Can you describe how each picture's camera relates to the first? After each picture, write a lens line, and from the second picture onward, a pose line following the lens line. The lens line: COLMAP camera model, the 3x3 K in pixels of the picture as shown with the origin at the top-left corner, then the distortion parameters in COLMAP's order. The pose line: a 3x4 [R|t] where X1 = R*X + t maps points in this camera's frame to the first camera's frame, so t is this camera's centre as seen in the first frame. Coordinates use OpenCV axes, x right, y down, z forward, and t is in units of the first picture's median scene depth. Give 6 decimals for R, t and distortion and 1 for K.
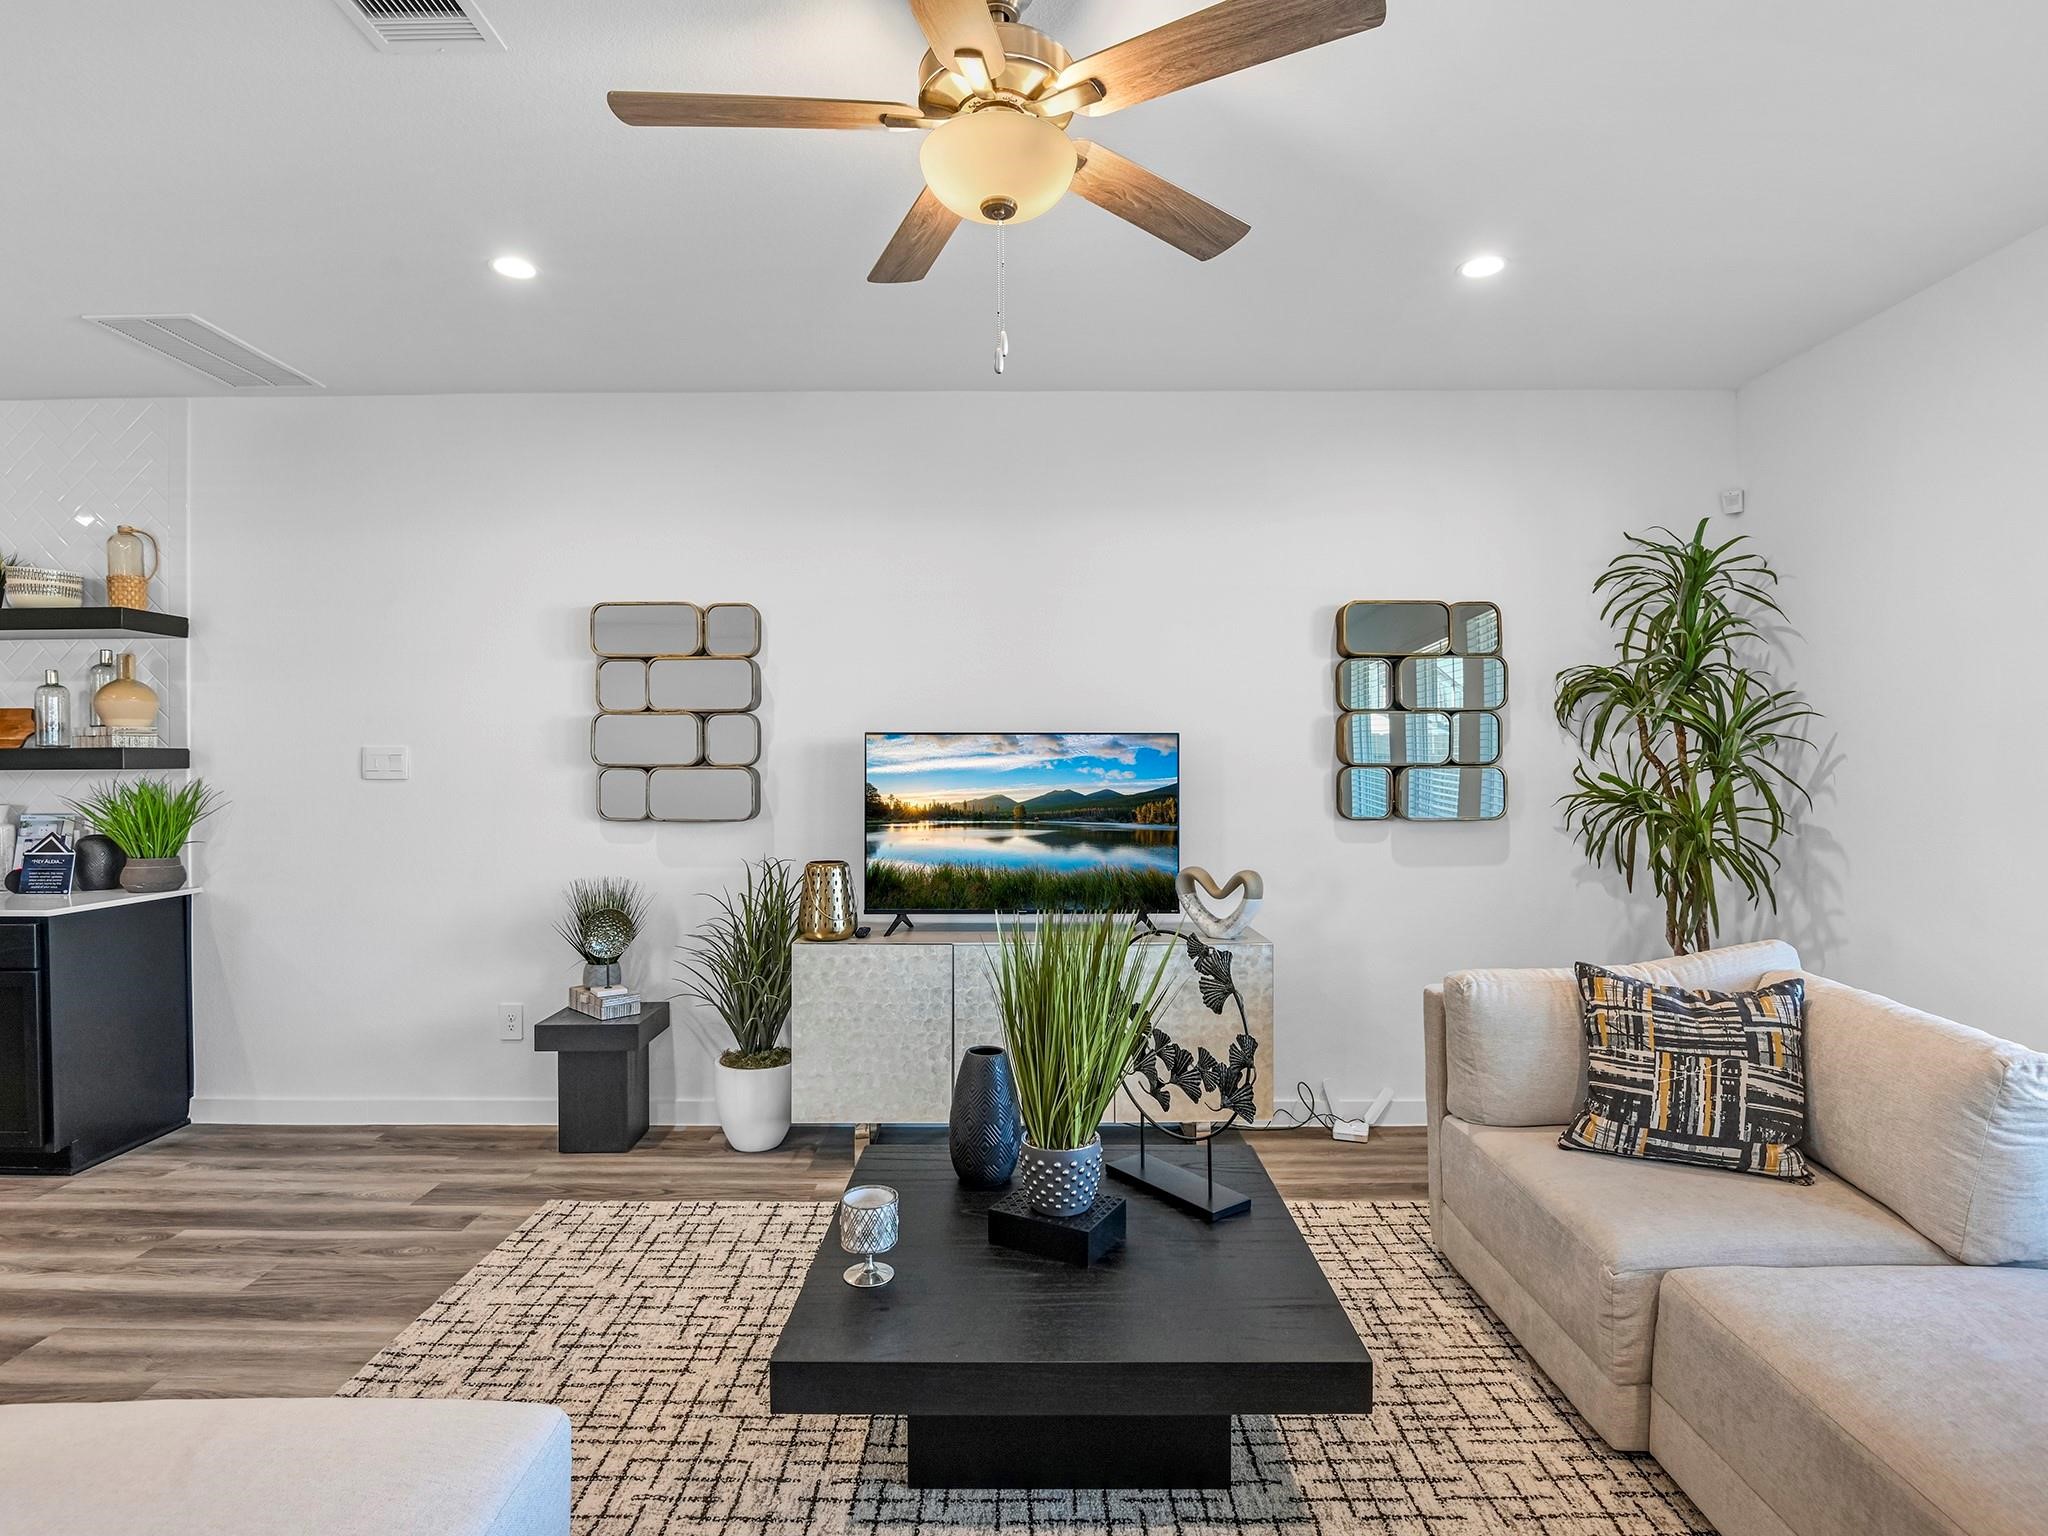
lens RADIAL K [[1067.9, 0, 1022.9], [0, 1067.9, 778.1], [0, 0, 1]] dist [-0.004116, -0.014121]
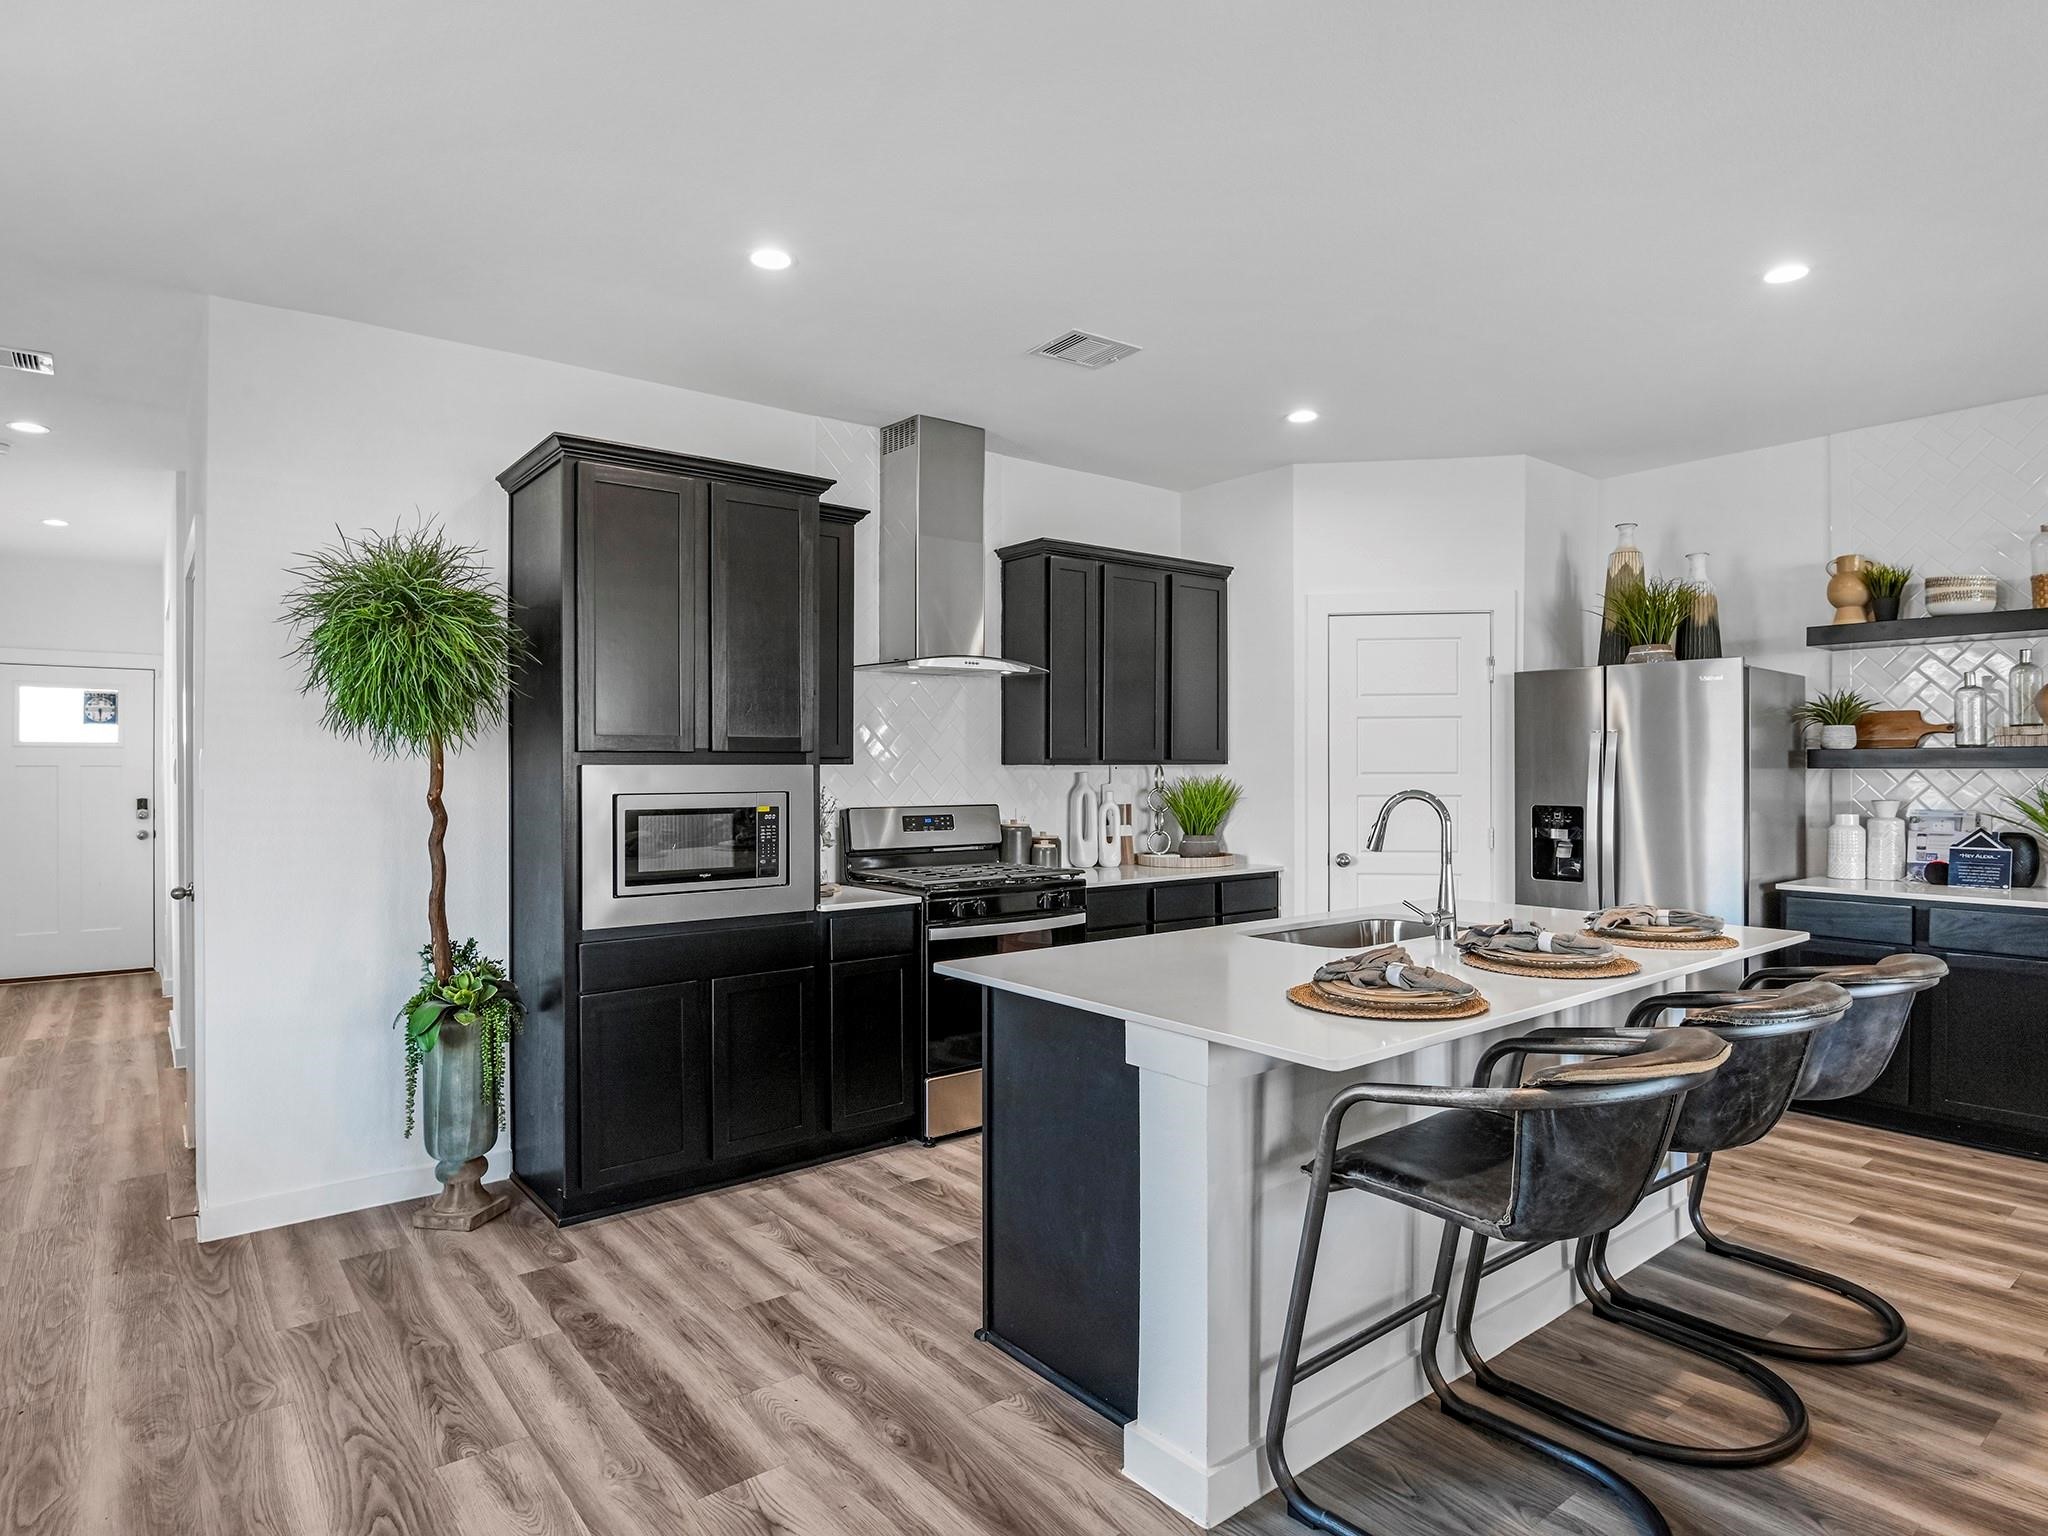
lens RADIAL K [[1142.7, 0, 1027.6], [0, 1142.7, 775.2], [0, 0, 1]] dist [-0.019799, -0.002084]
pose [[0.622638, 0.007205, -0.782477, -0.641756], [-0.011382, 0.999935, 0.000151, 0.009756], [0.782427, 0.008813, 0.622679, -0.424997]]
